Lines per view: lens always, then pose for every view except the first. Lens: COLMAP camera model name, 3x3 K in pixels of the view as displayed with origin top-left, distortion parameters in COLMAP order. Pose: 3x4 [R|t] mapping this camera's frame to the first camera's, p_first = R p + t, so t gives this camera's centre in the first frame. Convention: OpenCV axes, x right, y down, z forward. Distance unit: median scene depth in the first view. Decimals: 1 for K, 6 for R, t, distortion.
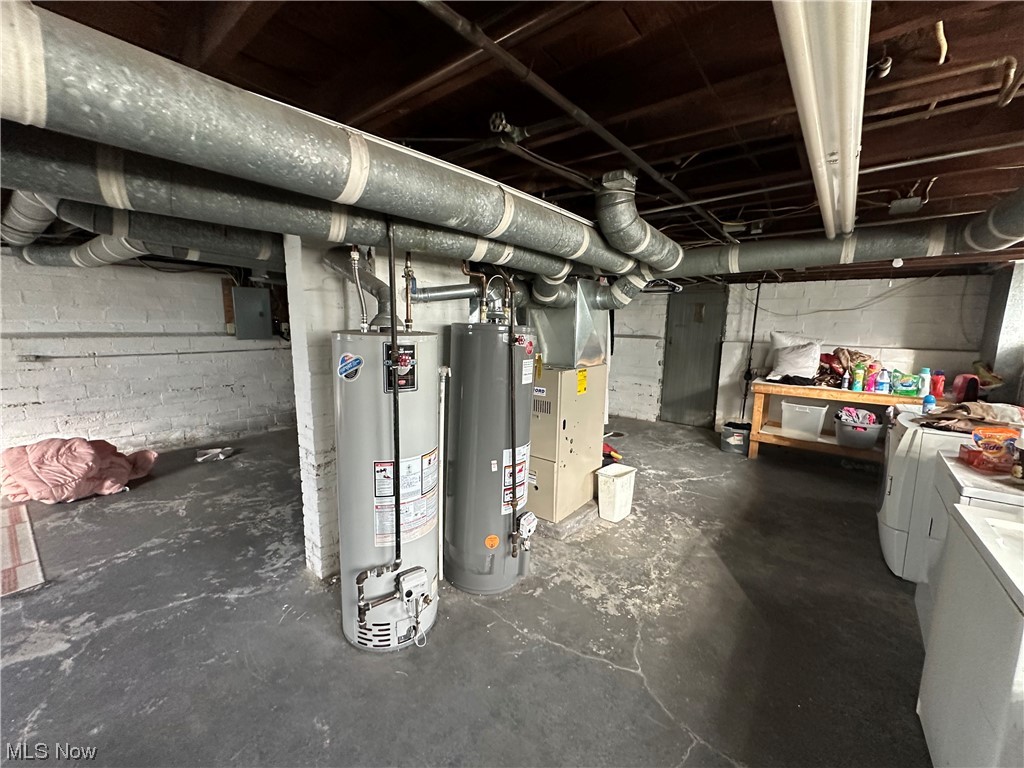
lens RADIAL K [[406.0, 0, 512.2], [0, 406.0, 382.8], [0, 0, 1]] dist [-0.003858, 0.000176]
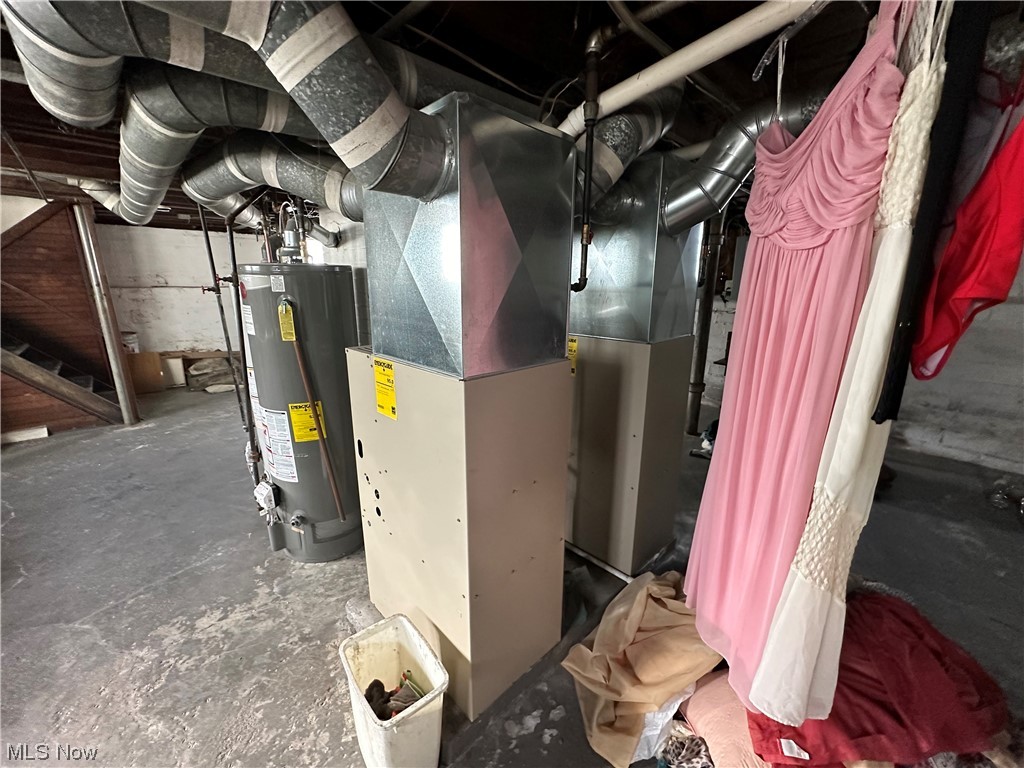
lens RADIAL K [[406.0, 0, 512.4], [0, 406.0, 387.0], [0, 0, 1]] dist [-0.003858, 0.000176]
pose [[-0.125834, 0.230015, -0.965018, 0.567747], [-0.153521, 0.956516, 0.248007, -0.132235], [0.980101, 0.179358, -0.085050, 1.154759]]
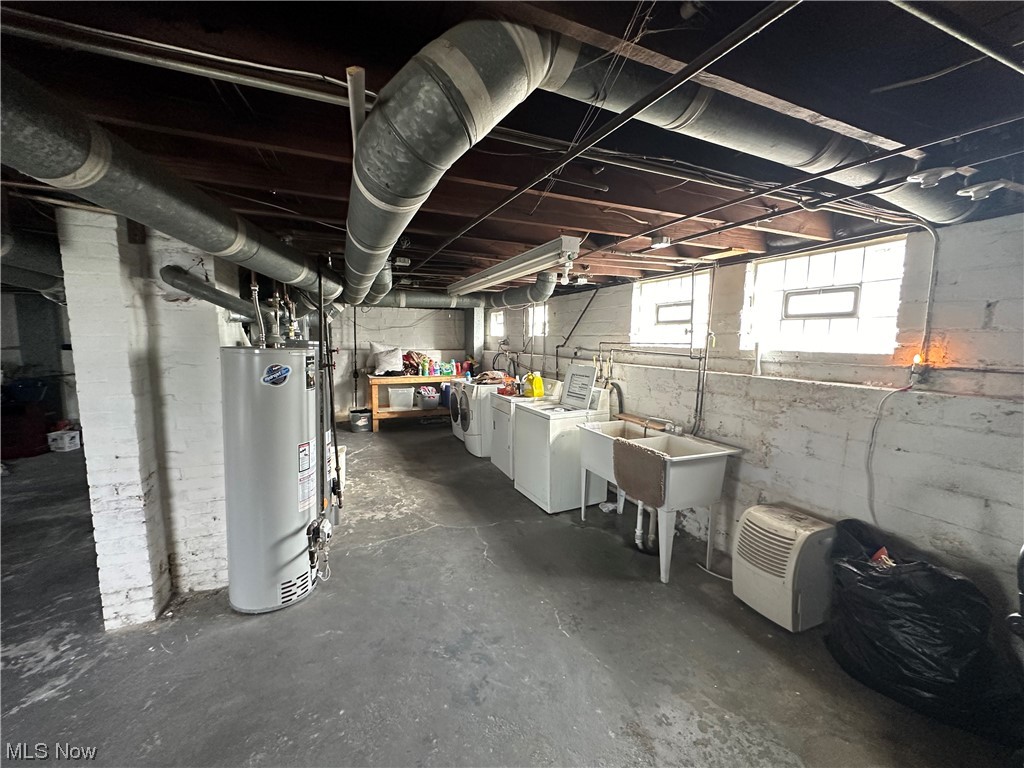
lens RADIAL K [[406.0, 0, 508.9], [0, 406.0, 382.8], [0, 0, 1]] dist [-0.003858, 0.000176]
pose [[0.470038, -0.106609, 0.876184, -0.631245], [0.127774, 0.990441, 0.051965, 0.006817], [-0.873349, 0.087528, 0.479167, -0.138194]]
